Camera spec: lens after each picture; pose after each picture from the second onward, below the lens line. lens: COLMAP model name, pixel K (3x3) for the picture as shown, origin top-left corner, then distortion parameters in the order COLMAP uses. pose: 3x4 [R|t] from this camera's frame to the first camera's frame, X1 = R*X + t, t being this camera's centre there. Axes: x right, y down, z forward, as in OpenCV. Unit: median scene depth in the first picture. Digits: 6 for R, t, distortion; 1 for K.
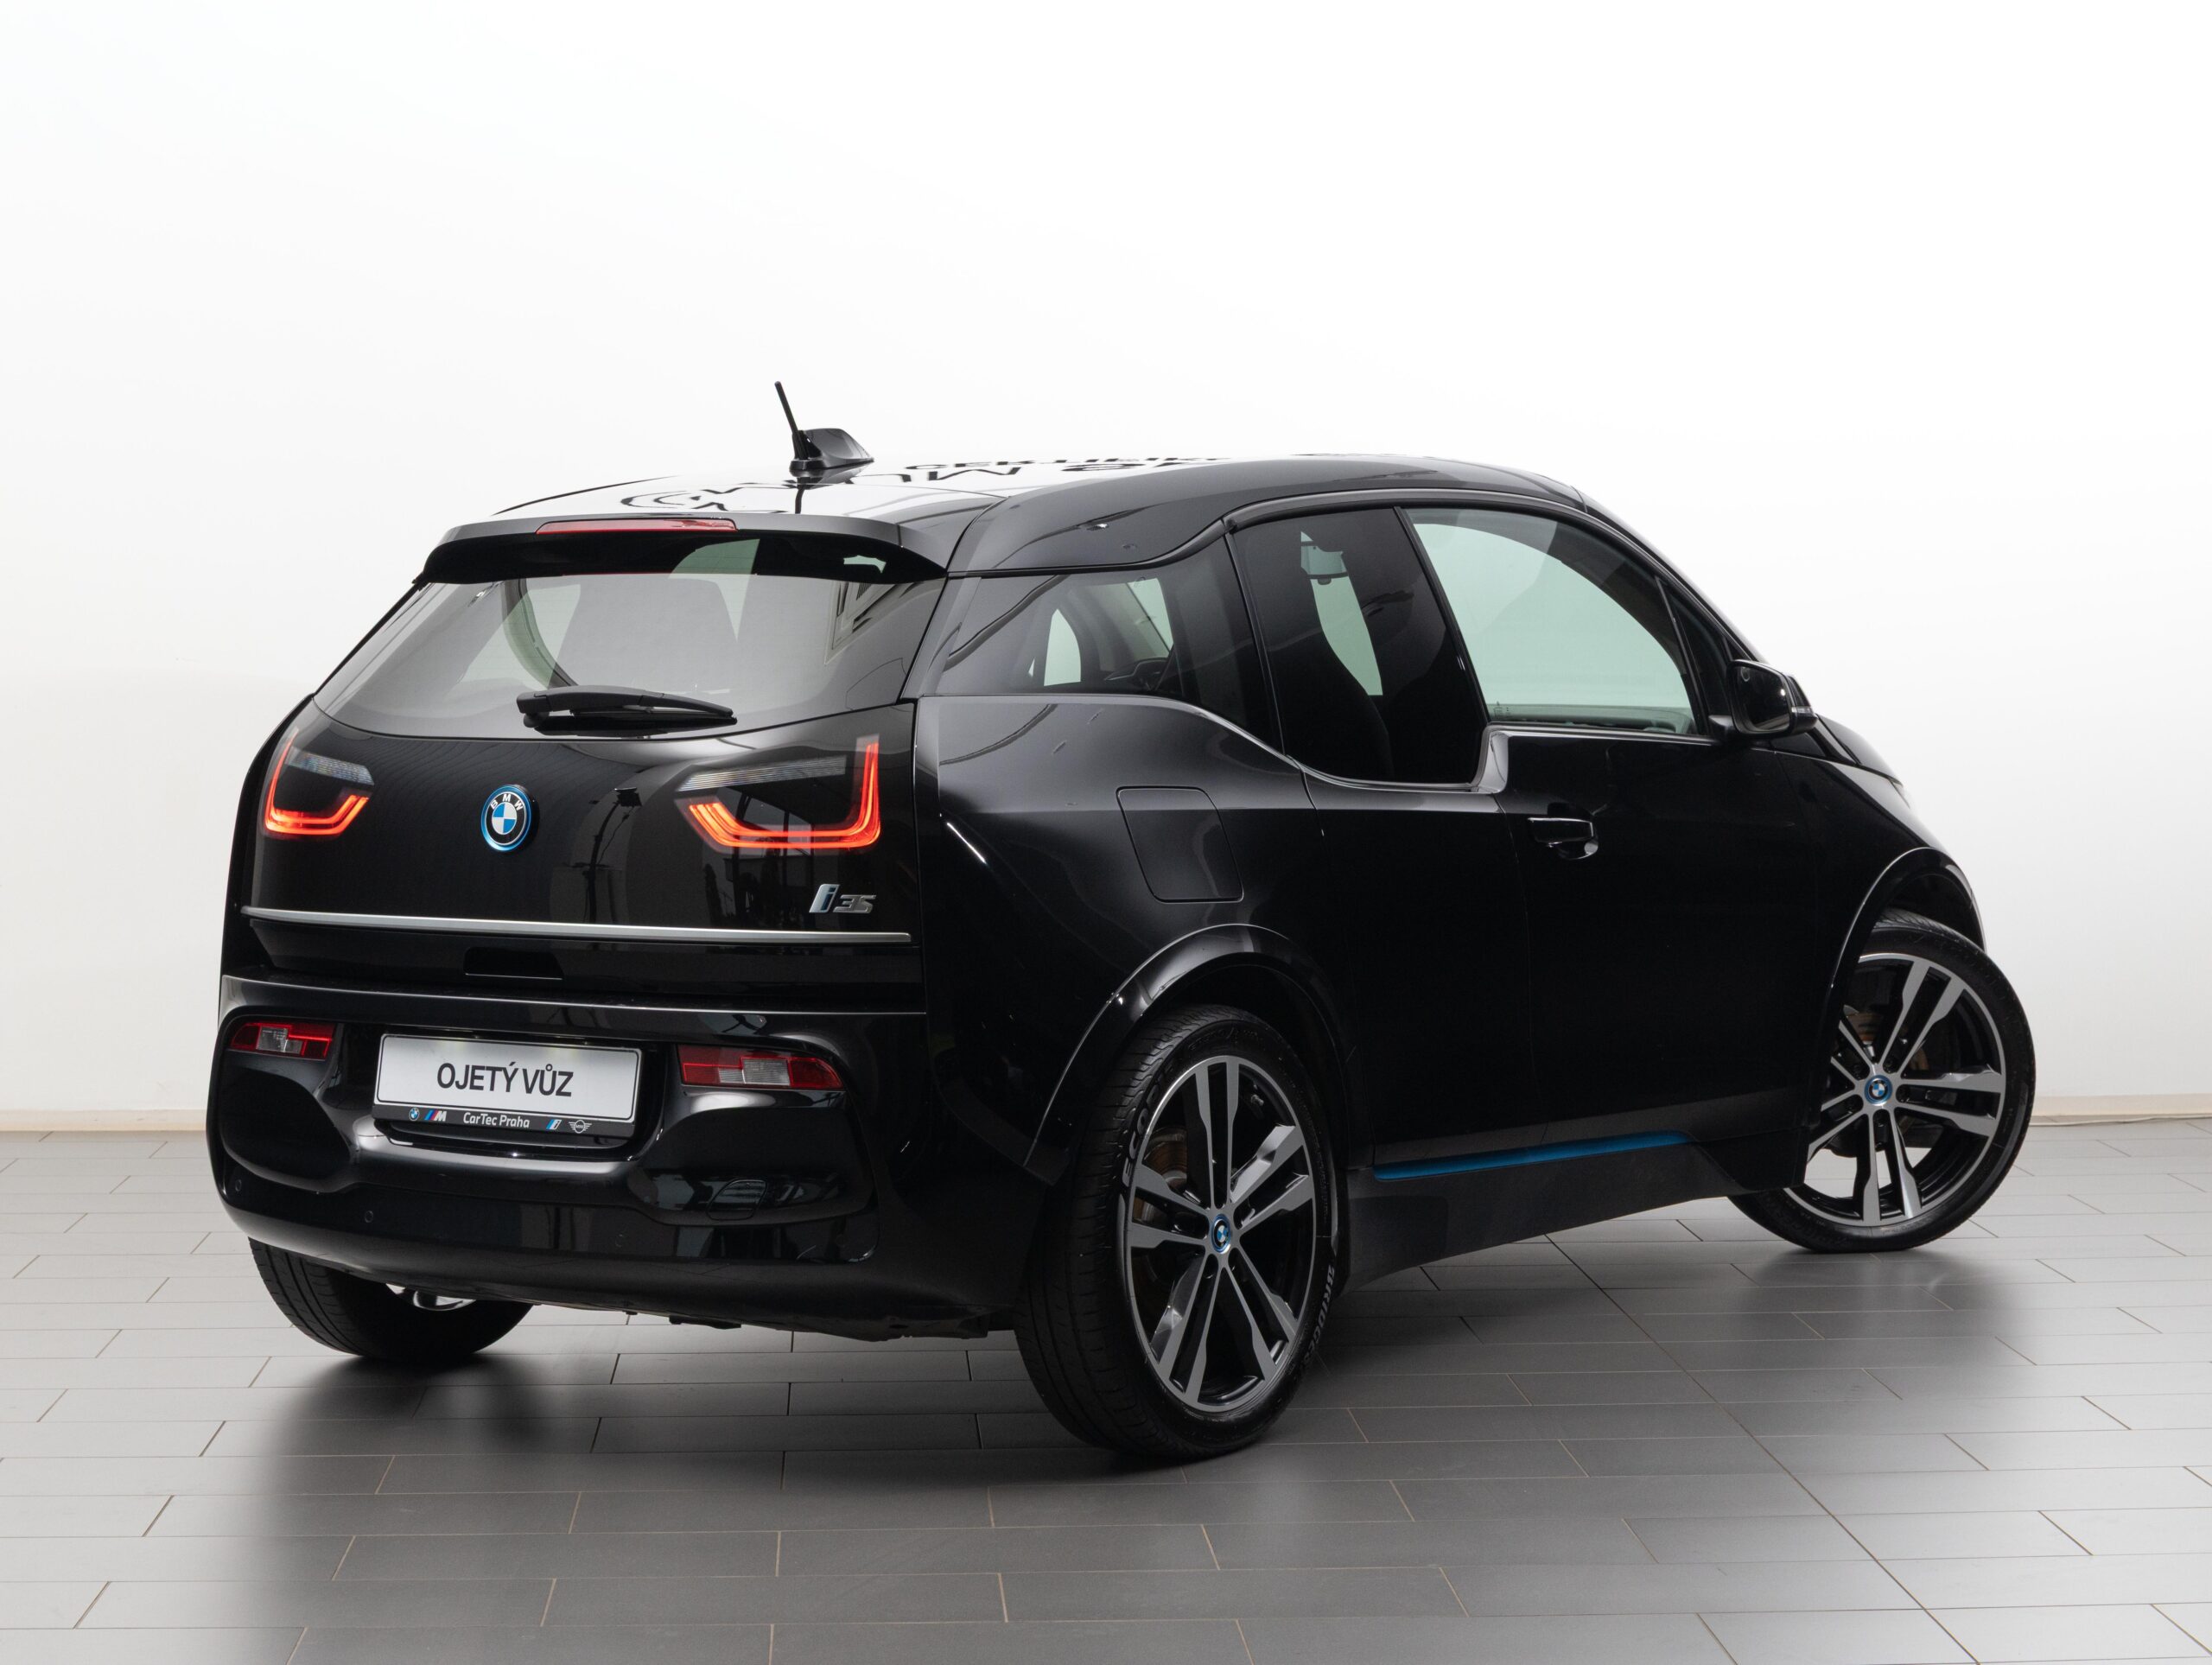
lens RADIAL K [[4743.0, 0, 1109.7], [0, 4743.0, 843.0], [0, 0, 1]] dist [-0.092208, 0.000000]
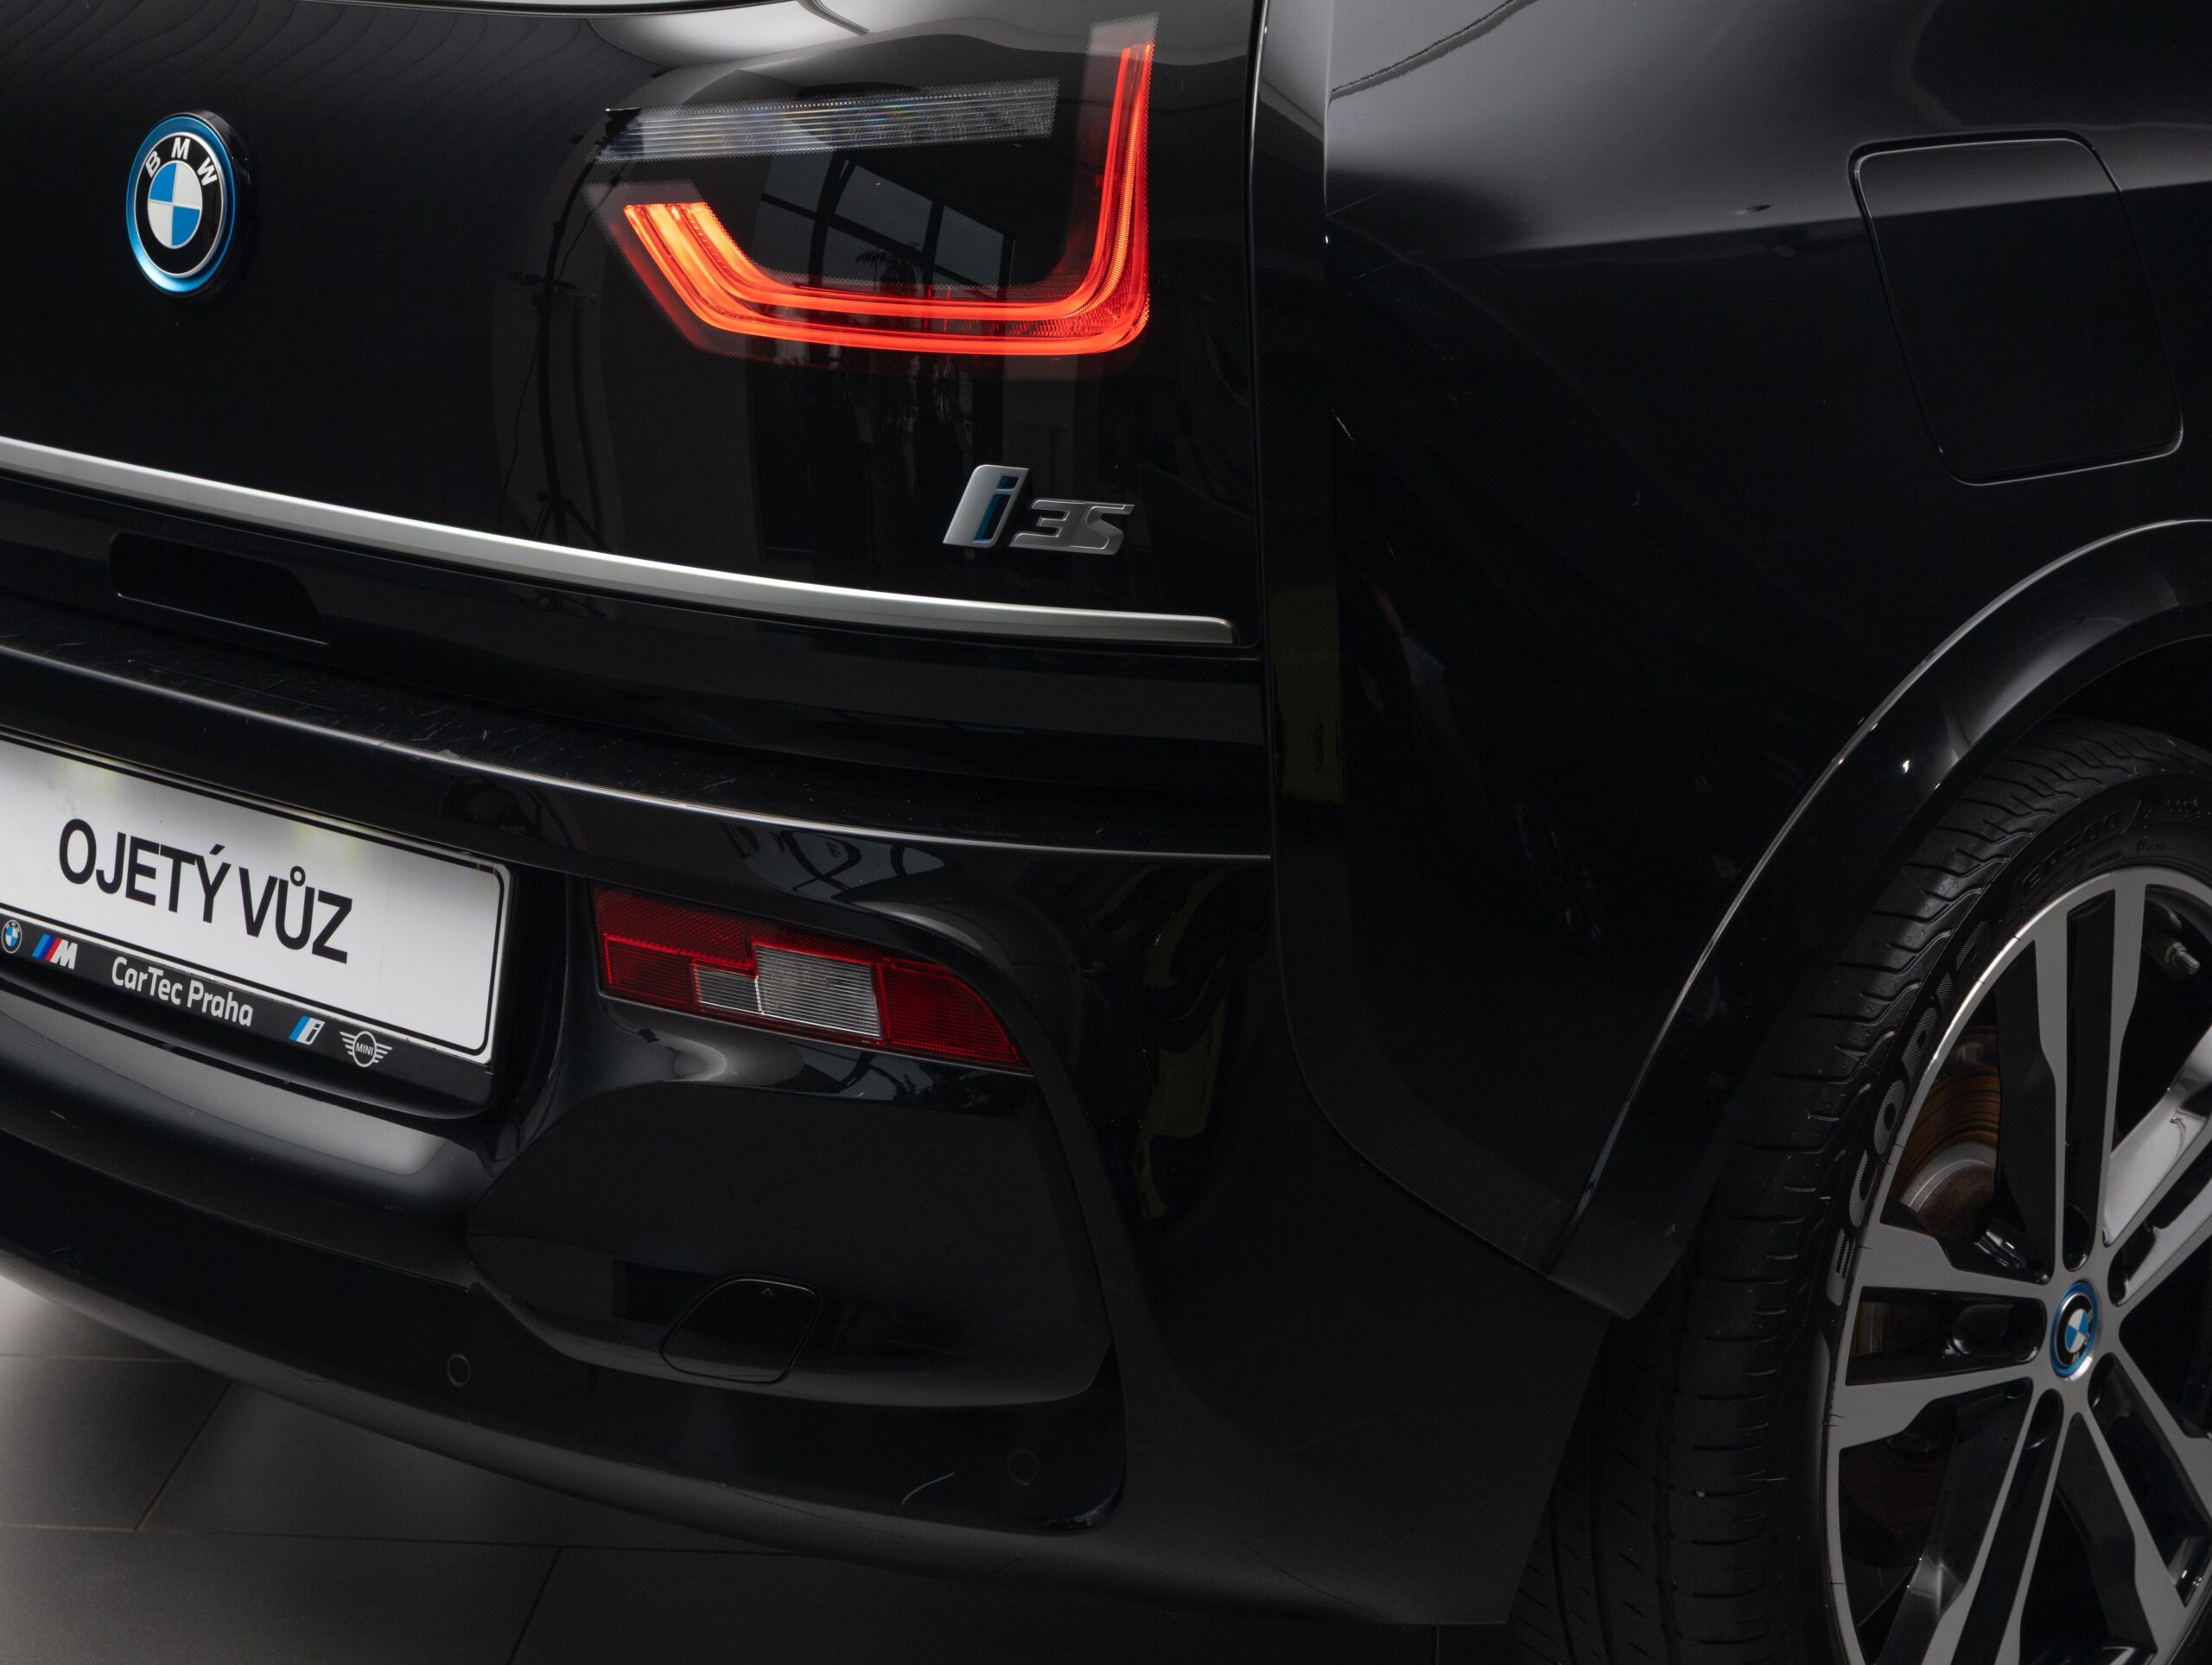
lens RADIAL K [[4743.0, 0, 1102.4], [0, 4743.0, 835.5], [0, 0, 1]] dist [-0.092208, 0.000000]
pose [[0.990781, 0.039518, -0.129580, -0.006283], [-0.009796, 0.974903, 0.222414, -0.039846], [0.135117, -0.219094, 0.966303, 0.642394]]
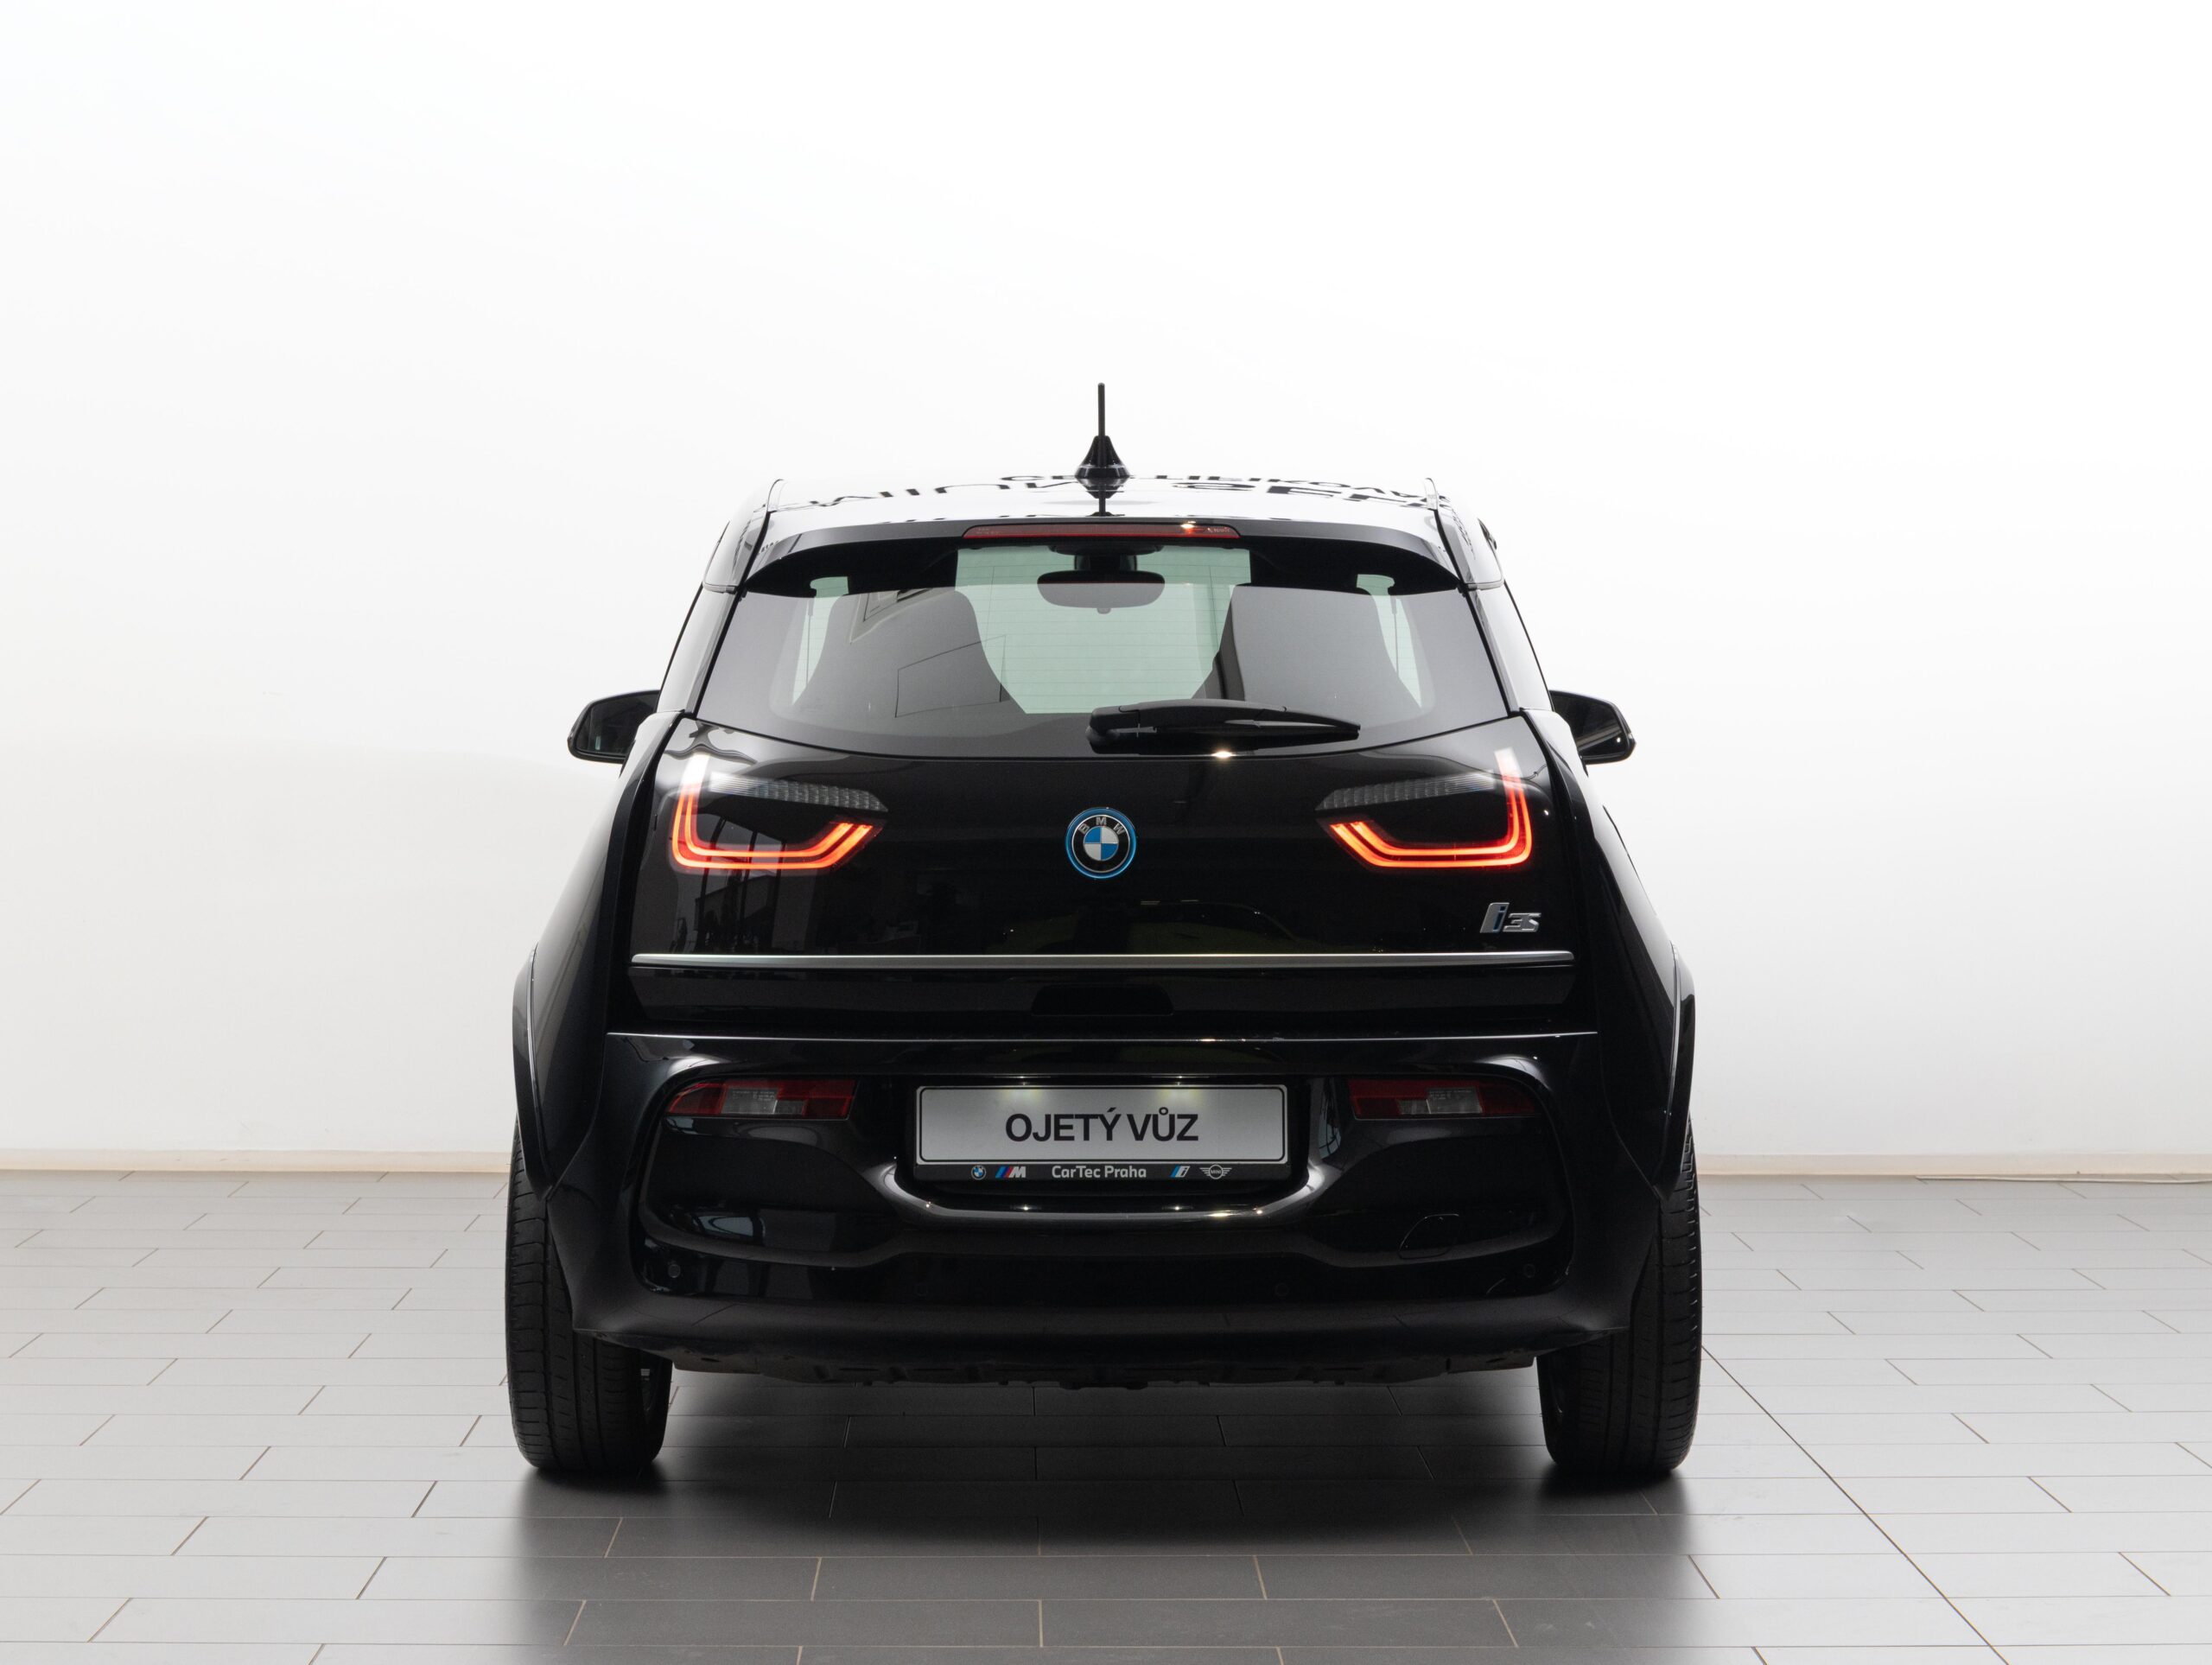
lens RADIAL K [[4743.0, 0, 1103.5], [0, 4743.0, 817.8], [0, 0, 1]] dist [-0.092208, 0.000000]
pose [[0.833607, -0.014154, 0.552176, -0.636291], [0.025596, 0.999588, -0.013018, 0.001828], [-0.551764, 0.024986, 0.833626, 0.230678]]
